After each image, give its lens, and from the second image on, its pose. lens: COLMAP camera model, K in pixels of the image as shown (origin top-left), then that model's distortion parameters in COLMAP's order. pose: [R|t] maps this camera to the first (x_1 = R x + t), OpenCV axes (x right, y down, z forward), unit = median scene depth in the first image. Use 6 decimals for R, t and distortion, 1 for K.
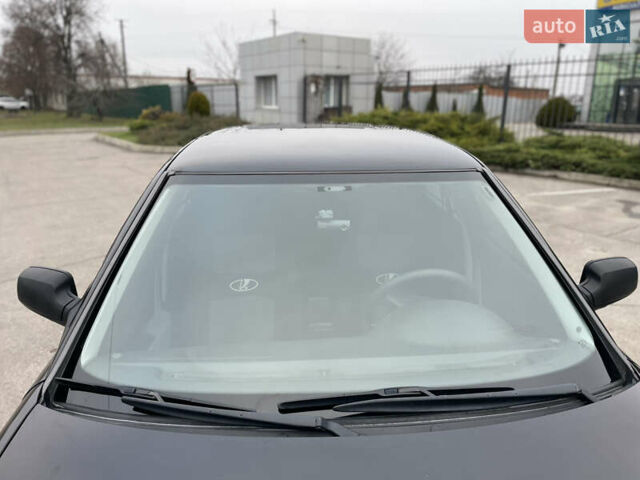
lens RADIAL K [[523.0, 0, 320.0], [0, 523.0, 240.0], [0, 0, 1]] dist [0.184782, -0.148208]
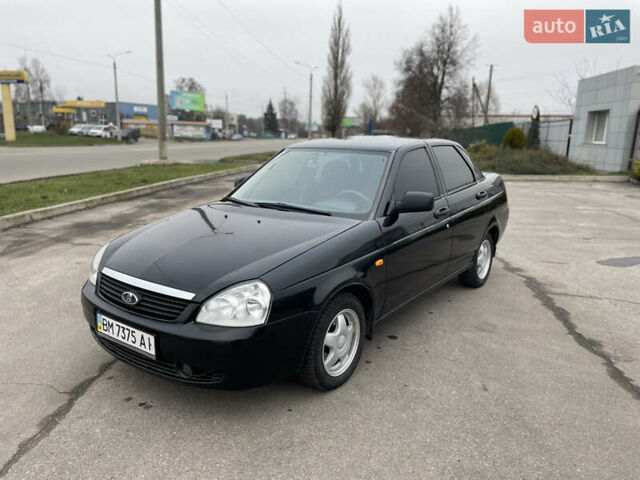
lens RADIAL K [[523.0, 0, 320.0], [0, 523.0, 240.0], [0, 0, 1]] dist [0.184782, -0.148208]
pose [[0.788095, 0.155748, -0.595524, 0.130660], [-0.196551, 0.980487, -0.003681, 0.023989], [0.583330, 0.119952, 0.803329, -0.060149]]
